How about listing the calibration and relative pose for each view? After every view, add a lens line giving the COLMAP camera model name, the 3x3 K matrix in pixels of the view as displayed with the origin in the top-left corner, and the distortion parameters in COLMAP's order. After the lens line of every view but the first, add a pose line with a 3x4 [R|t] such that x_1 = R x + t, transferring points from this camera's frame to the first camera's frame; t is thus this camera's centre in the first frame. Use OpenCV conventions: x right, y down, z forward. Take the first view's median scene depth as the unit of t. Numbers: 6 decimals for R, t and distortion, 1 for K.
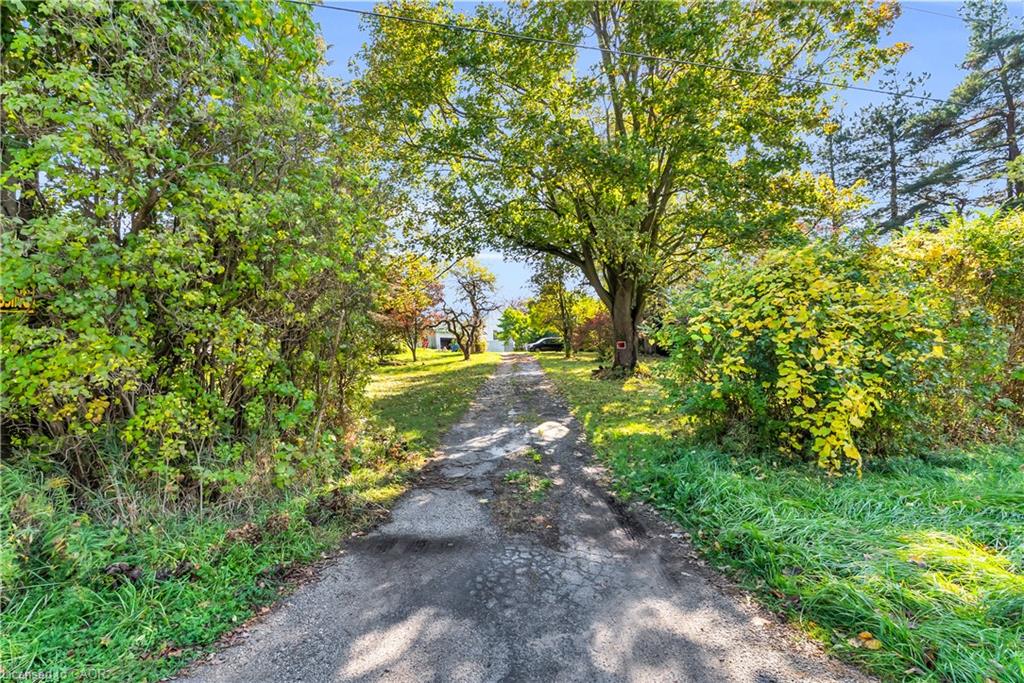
lens RADIAL K [[447.8, 0, 512.0], [0, 447.8, 341.5], [0, 0, 1]] dist [0.000557, 0.000187]
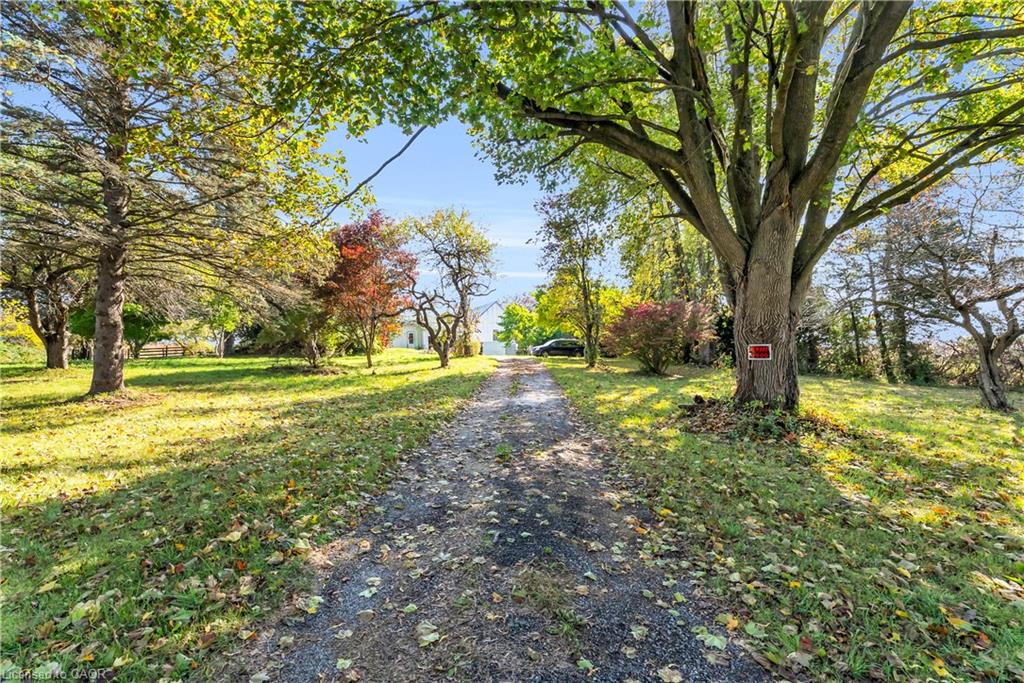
lens RADIAL K [[447.8, 0, 512.0], [0, 447.8, 341.5], [0, 0, 1]] dist [0.000557, 0.000187]
pose [[0.999626, 0.026002, -0.008470, 0.004862], [-0.026046, 0.999648, -0.005140, 0.002671], [0.008333, 0.005358, 0.999951, 0.275023]]
